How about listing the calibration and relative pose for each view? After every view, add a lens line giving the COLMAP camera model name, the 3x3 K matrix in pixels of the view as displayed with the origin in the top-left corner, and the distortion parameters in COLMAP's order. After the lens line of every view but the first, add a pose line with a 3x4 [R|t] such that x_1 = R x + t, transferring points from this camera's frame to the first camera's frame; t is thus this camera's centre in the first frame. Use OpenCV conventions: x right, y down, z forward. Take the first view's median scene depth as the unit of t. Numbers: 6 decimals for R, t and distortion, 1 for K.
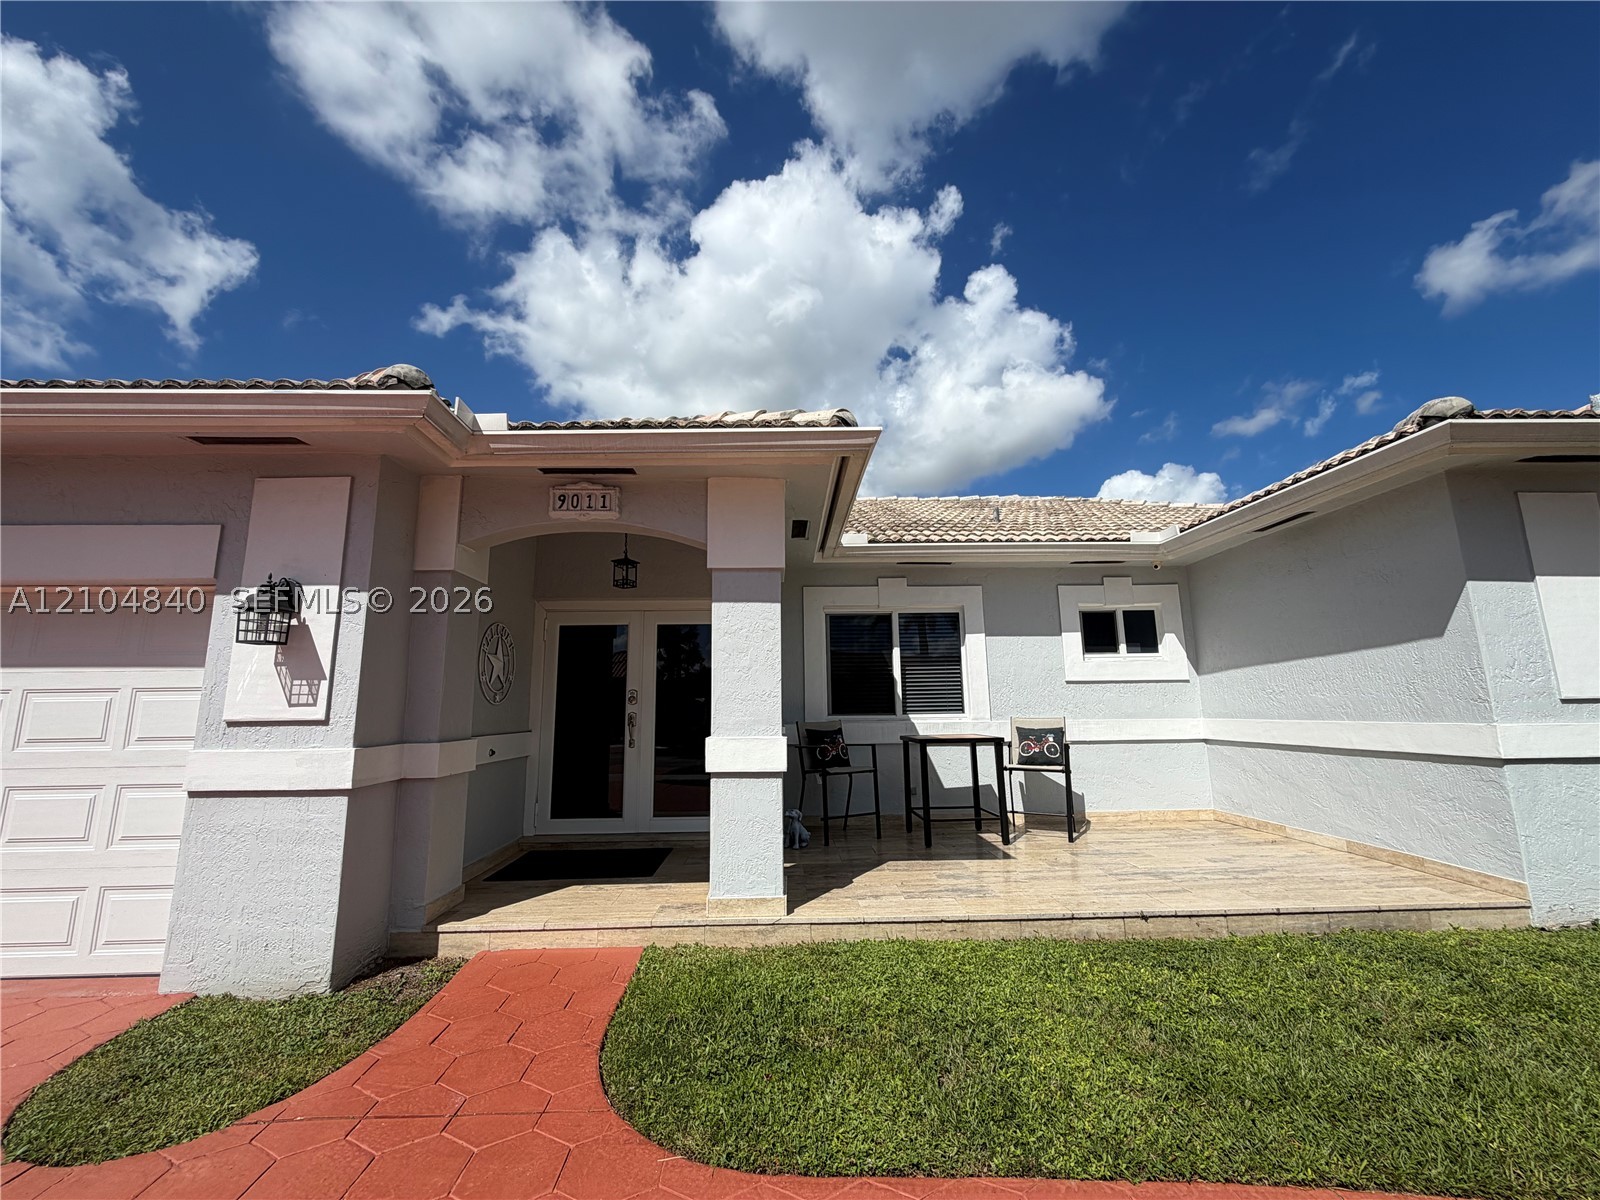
lens RADIAL K [[640.0, 0, 794.2], [0, 640.0, 592.8], [0, 0, 1]] dist [-0.001687, 0.000097]
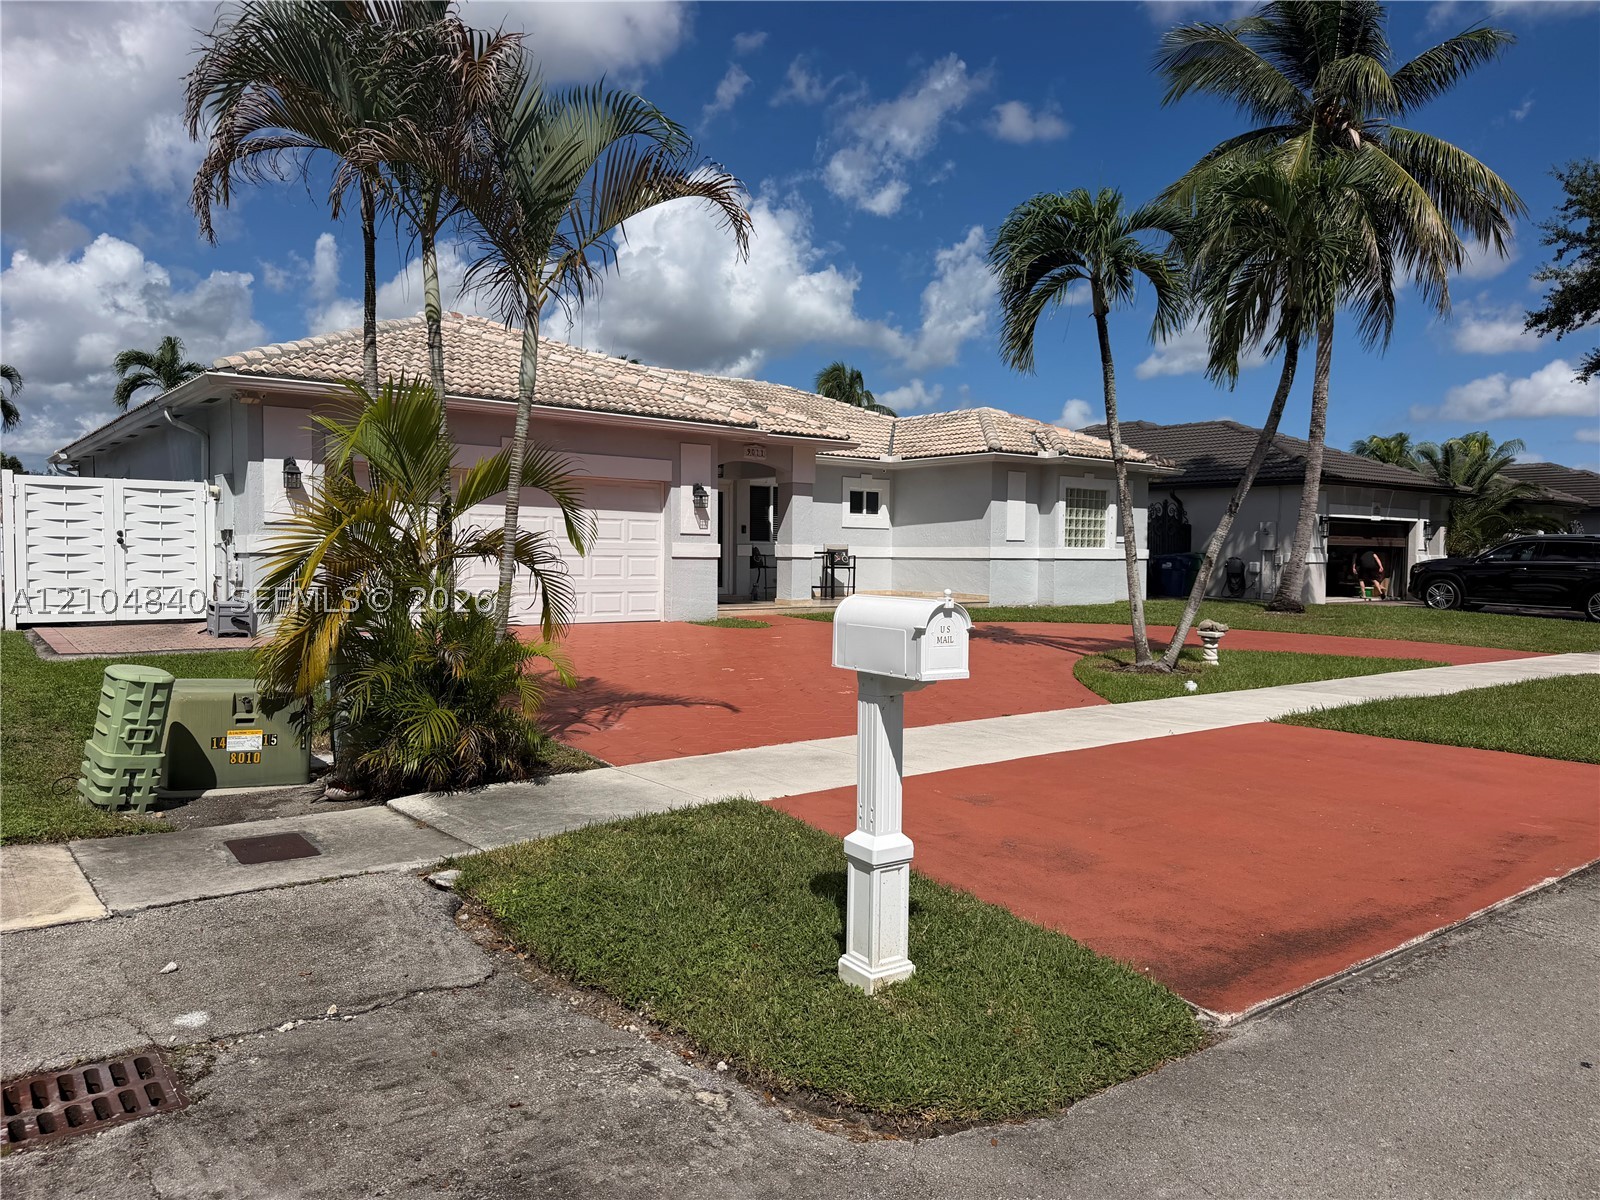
lens RADIAL K [[1139.5, 0, 809.8], [0, 1139.5, 616.5], [0, 0, 1]] dist [0.070487, -0.028507]
pose [[0.788233, -0.012209, 0.615255, -1.990515], [-0.131403, 0.973405, 0.187662, -0.260645], [-0.601184, -0.228768, 0.765666, -1.849203]]
